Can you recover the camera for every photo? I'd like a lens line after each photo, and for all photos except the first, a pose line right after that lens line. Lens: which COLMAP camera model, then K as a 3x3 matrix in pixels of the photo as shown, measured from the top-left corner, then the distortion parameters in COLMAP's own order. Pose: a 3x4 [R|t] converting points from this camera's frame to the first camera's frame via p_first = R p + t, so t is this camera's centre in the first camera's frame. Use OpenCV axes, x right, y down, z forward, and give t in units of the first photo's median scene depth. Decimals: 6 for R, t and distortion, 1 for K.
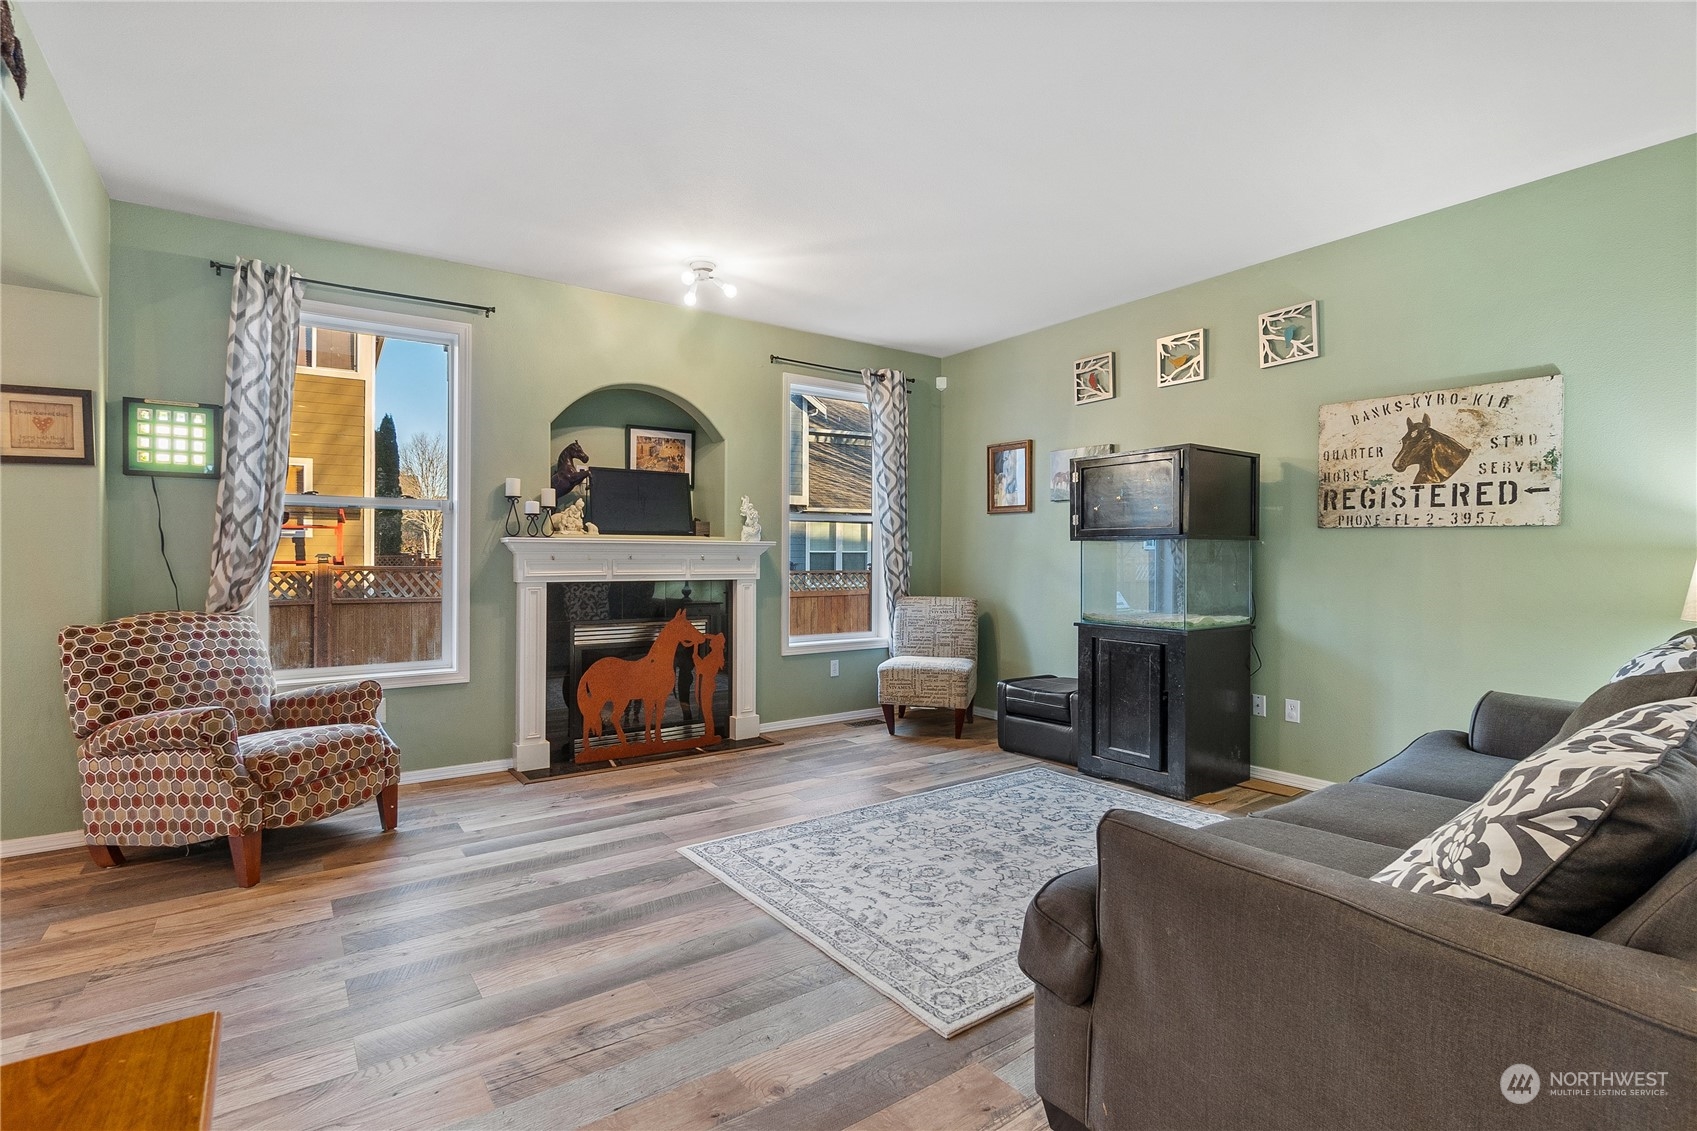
lens RADIAL K [[782.4, 0, 851.0], [0, 782.4, 557.3], [0, 0, 1]] dist [-0.012539, 0.000283]
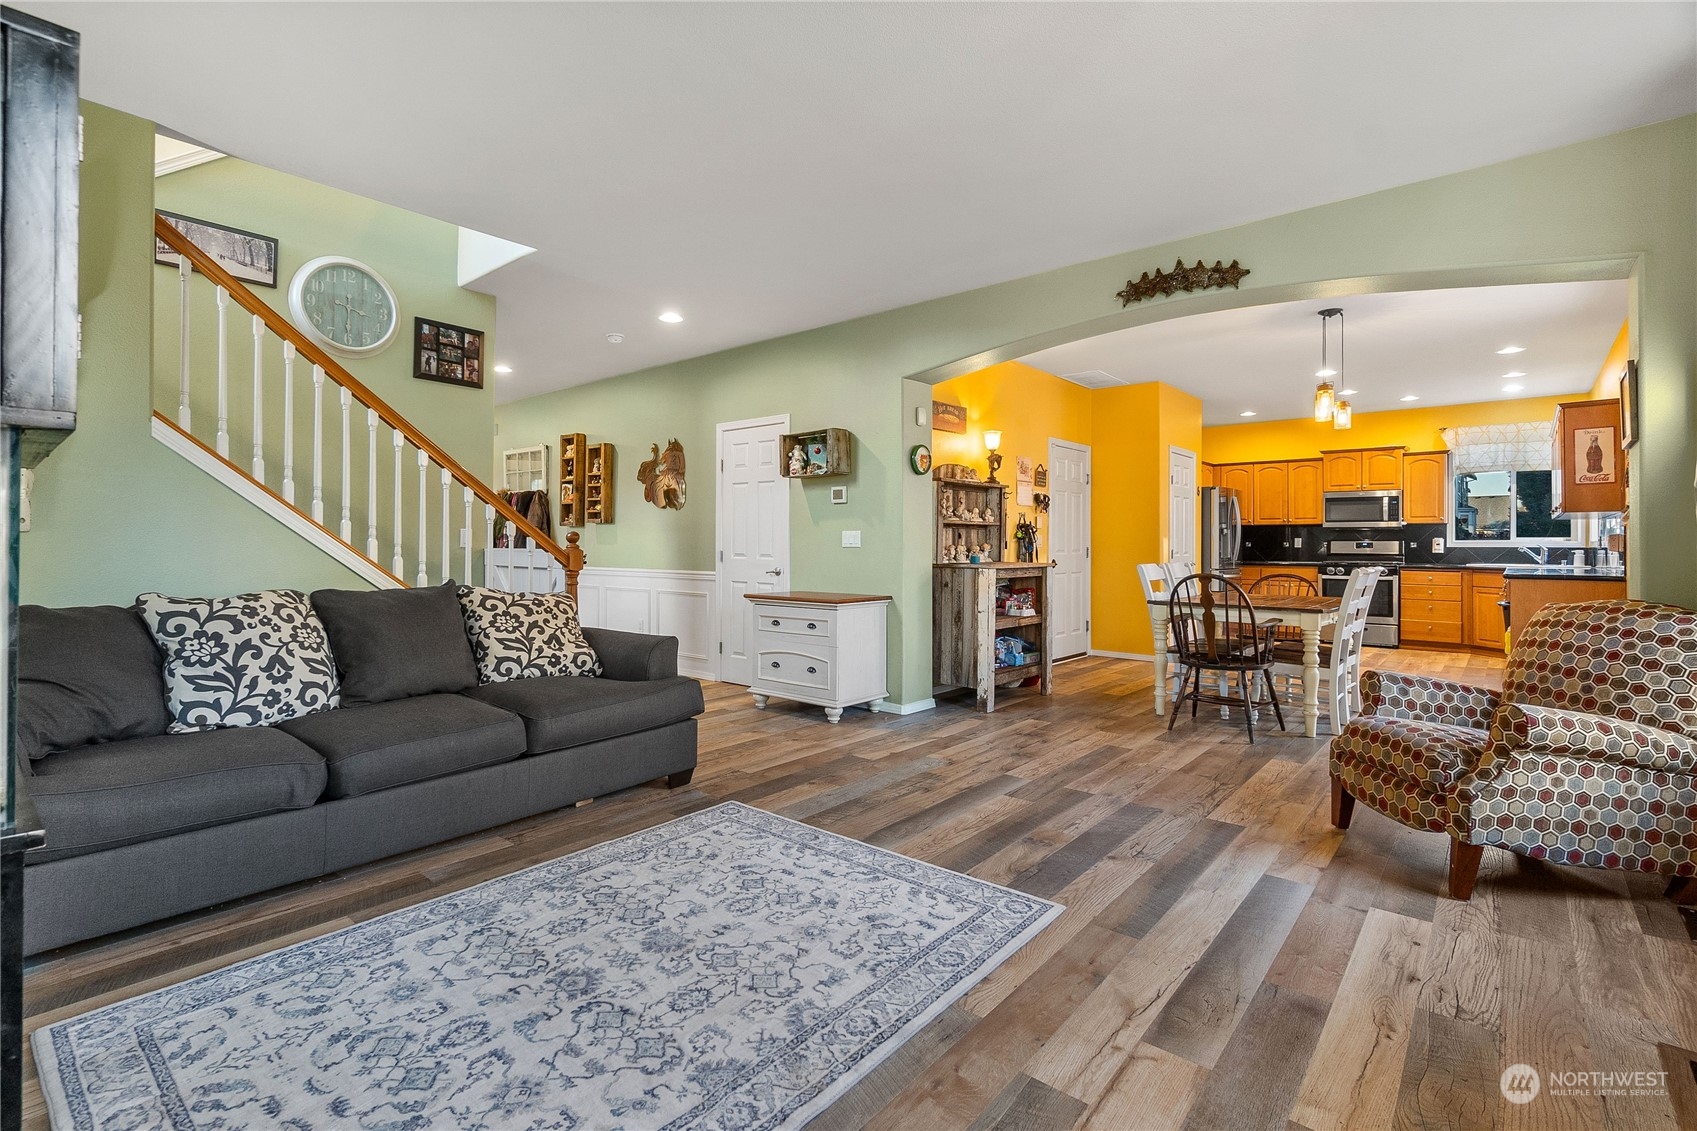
lens RADIAL K [[749.3, 0, 848.6], [0, 749.3, 555.5], [0, 0, 1]] dist [0.001743, -0.000028]
pose [[-0.970140, -0.001673, -0.242541, 0.171163], [-0.005472, 0.999873, 0.014994, 0.008978], [0.242485, 0.015873, -0.970025, 1.650661]]
